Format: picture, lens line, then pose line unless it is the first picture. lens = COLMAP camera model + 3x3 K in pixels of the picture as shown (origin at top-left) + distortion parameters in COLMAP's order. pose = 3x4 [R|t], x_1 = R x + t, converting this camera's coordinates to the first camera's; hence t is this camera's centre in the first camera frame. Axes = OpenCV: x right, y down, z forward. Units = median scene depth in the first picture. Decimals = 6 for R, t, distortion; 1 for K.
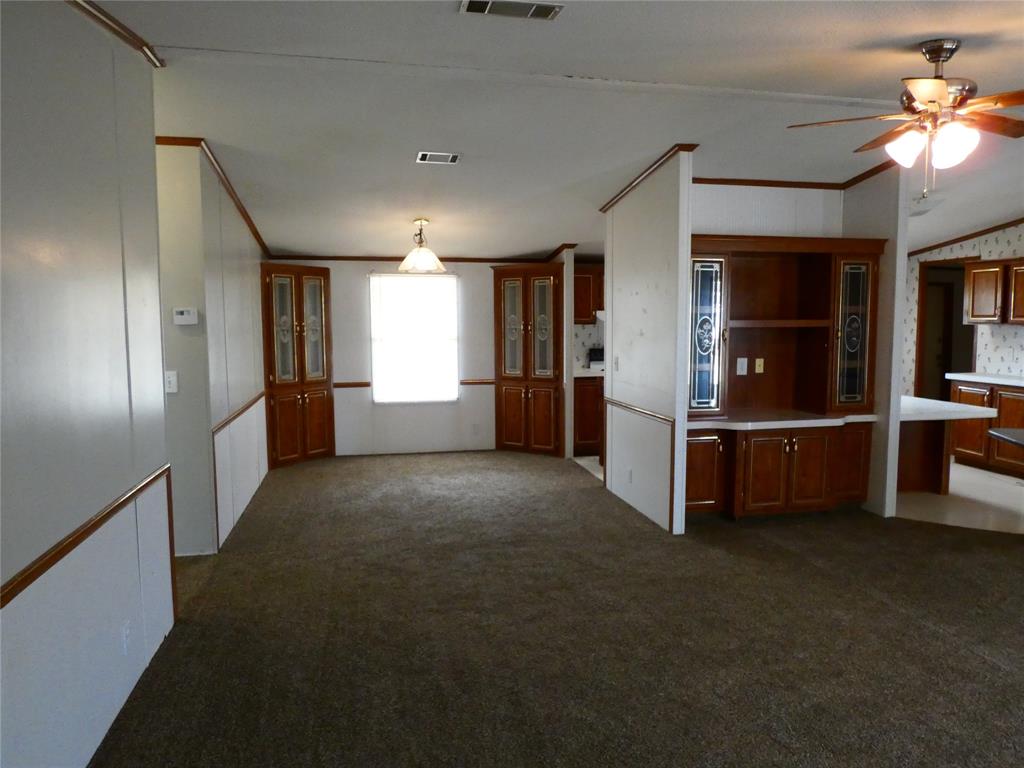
lens RADIAL K [[675.7, 0, 512.0], [0, 675.7, 384.0], [0, 0, 1]] dist [-0.038843, 0.002027]
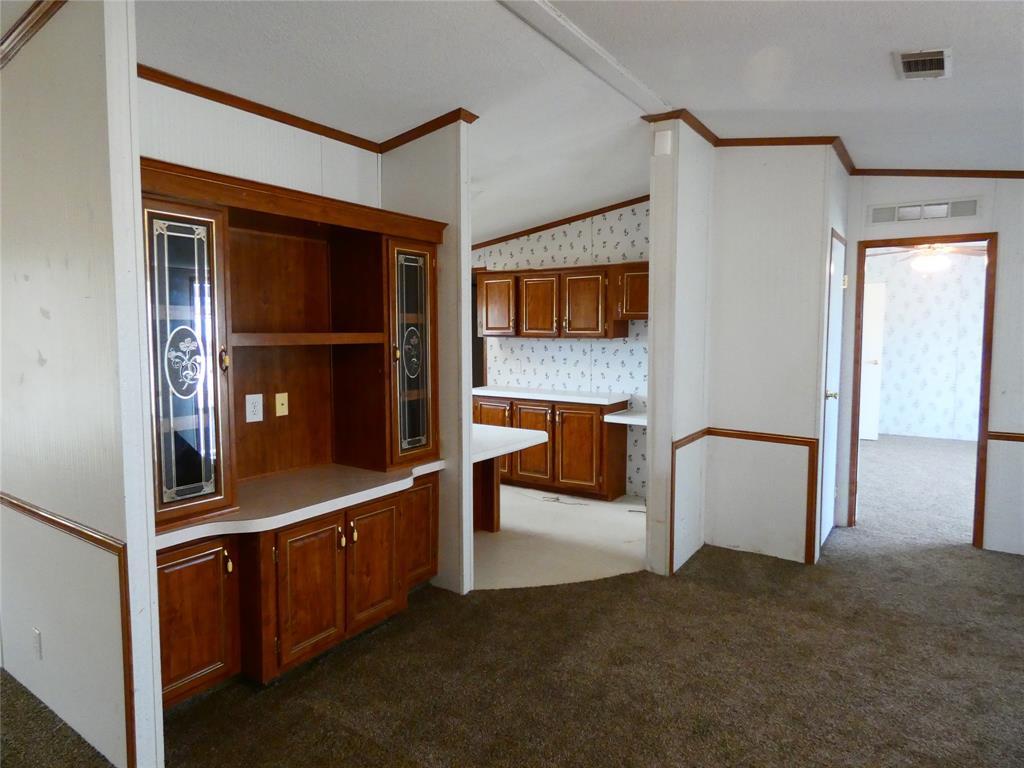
lens RADIAL K [[620.4, 0, 512.0], [0, 620.4, 384.0], [0, 0, 1]] dist [0.020177, 0.000776]
pose [[0.721586, -0.052123, 0.690360, 0.128506], [0.058089, 0.998204, 0.014648, -0.045539], [-0.689884, 0.029533, 0.723317, 0.453102]]
